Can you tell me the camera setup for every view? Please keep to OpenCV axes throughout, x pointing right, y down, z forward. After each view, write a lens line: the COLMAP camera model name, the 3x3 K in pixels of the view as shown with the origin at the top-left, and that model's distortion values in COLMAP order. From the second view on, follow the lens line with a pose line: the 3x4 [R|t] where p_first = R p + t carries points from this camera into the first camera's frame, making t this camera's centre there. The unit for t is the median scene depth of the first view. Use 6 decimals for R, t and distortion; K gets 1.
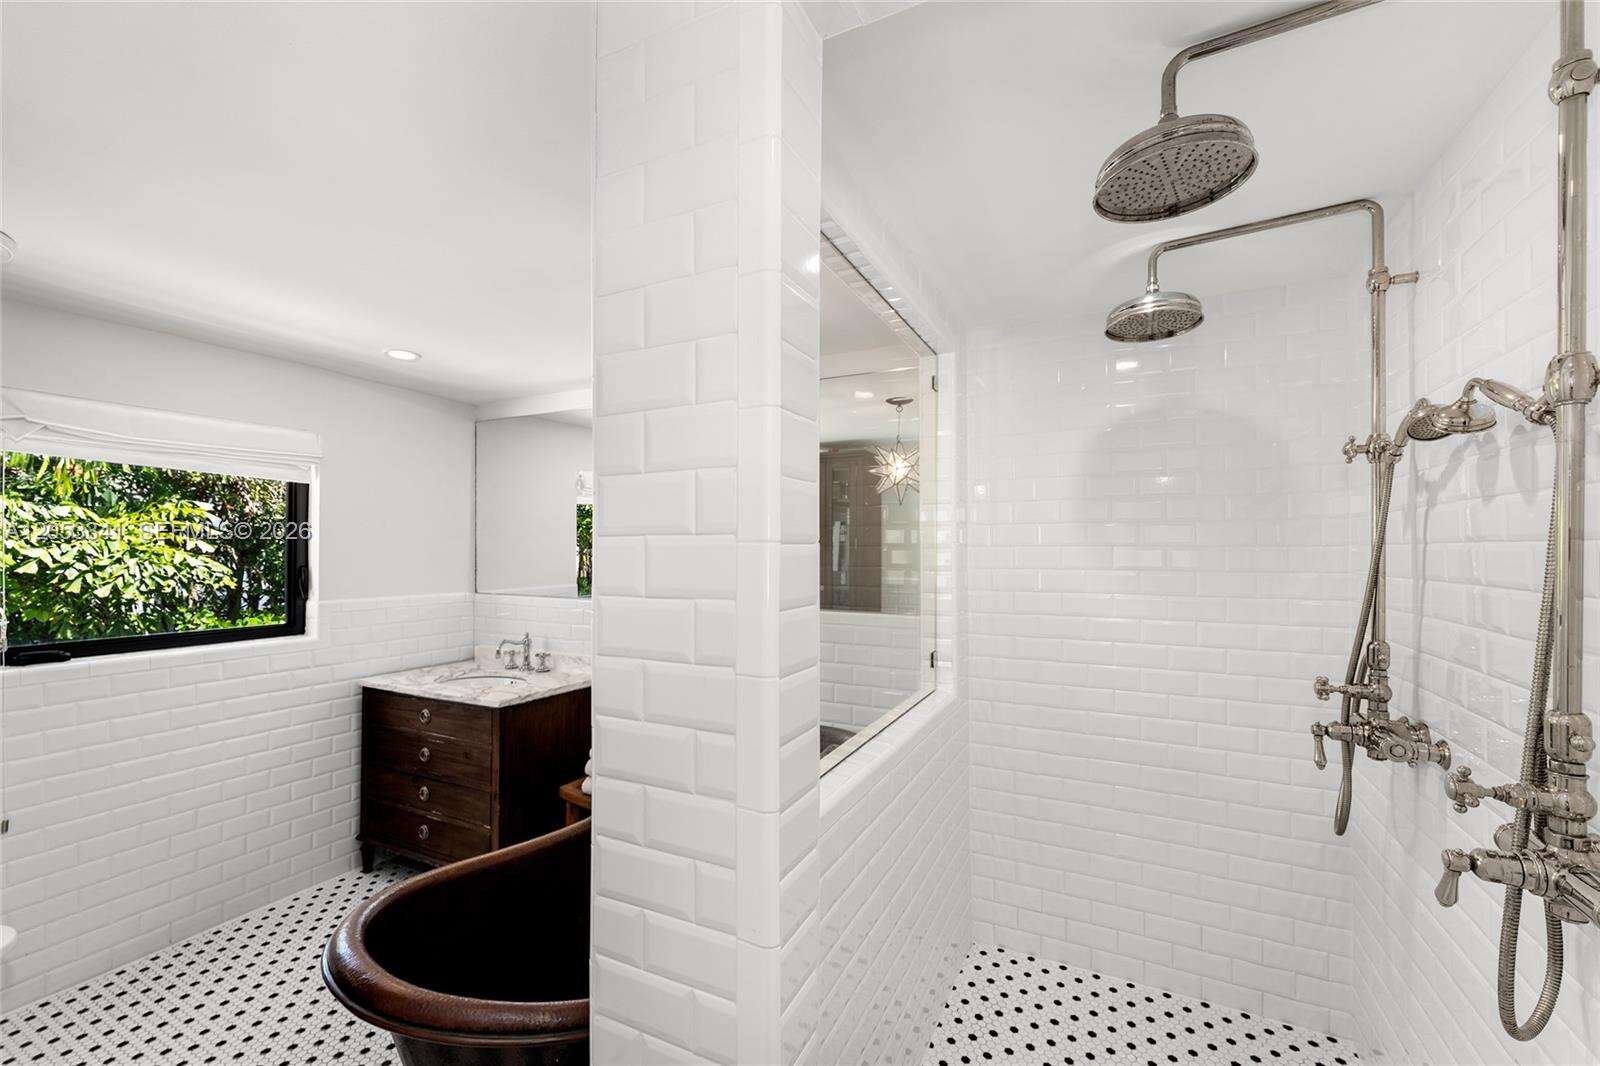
lens RADIAL K [[651.2, 0, 794.5], [0, 651.2, 543.5], [0, 0, 1]] dist [-0.000056, -0.000399]
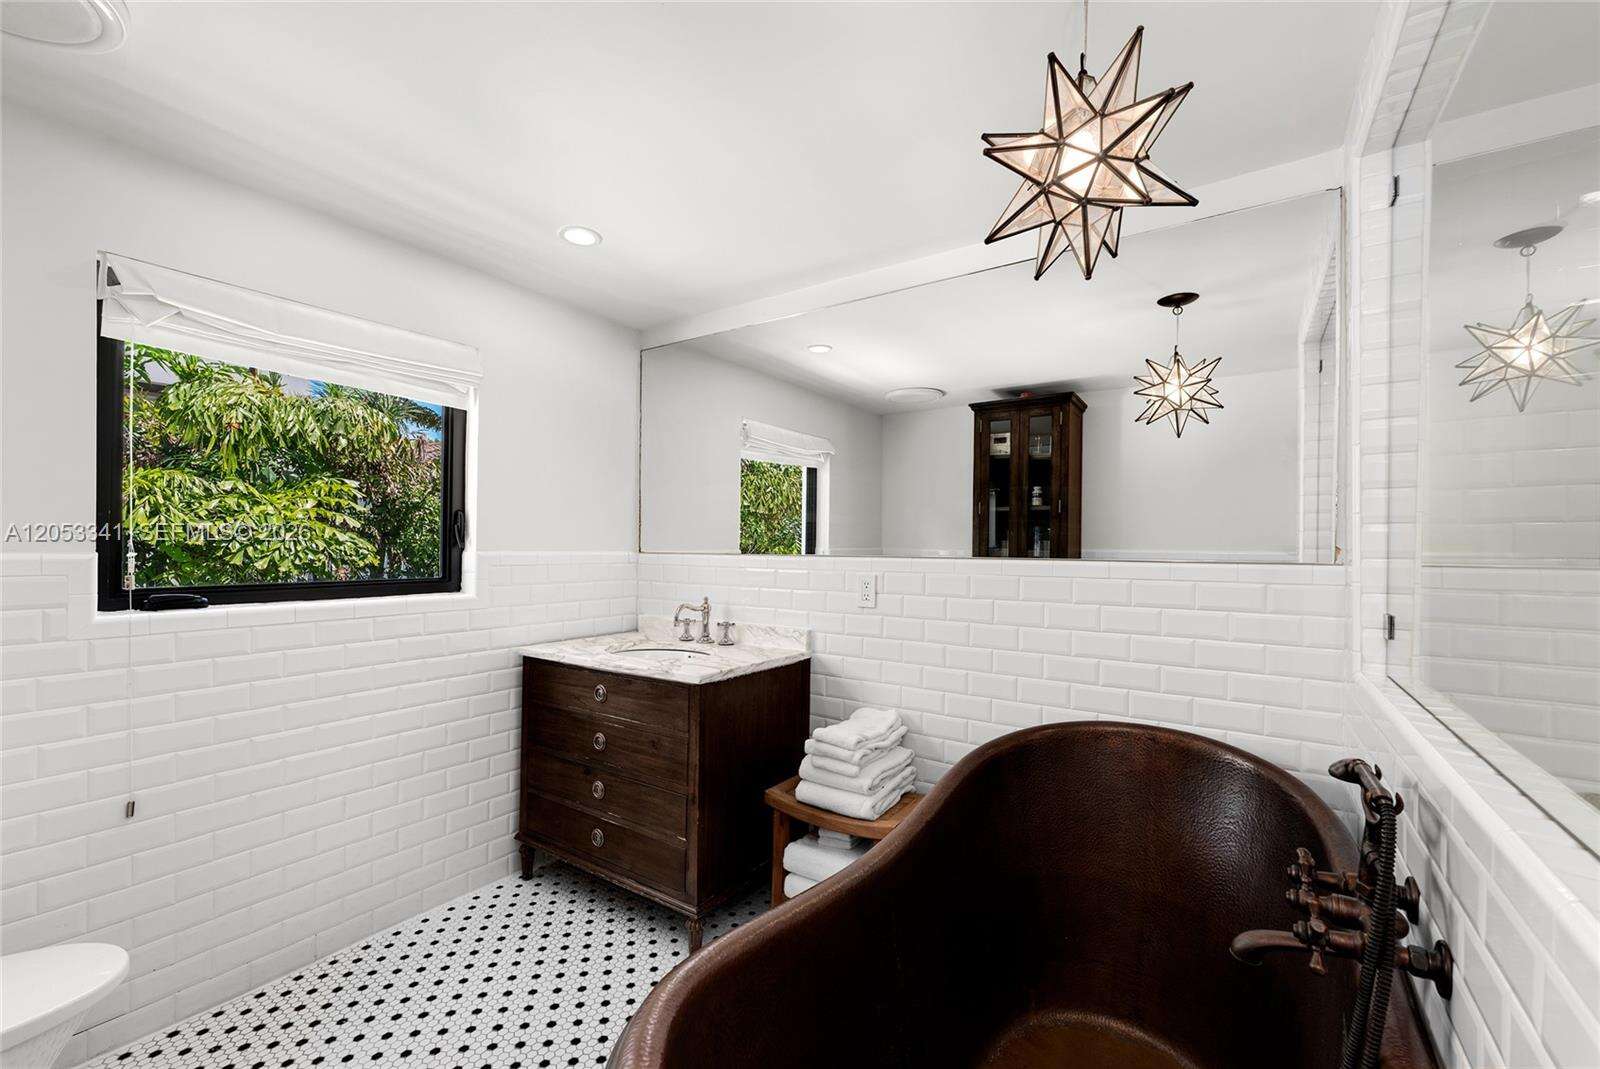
lens RADIAL K [[653.4, 0, 800.0], [0, 653.4, 534.5], [0, 0, 1]] dist [-0.004767, -0.000241]
pose [[0.991253, 0.000548, -0.131974, -0.201639], [-0.001541, 0.999971, -0.007419, 0.069724], [0.131966, 0.007557, 0.991225, 0.216829]]
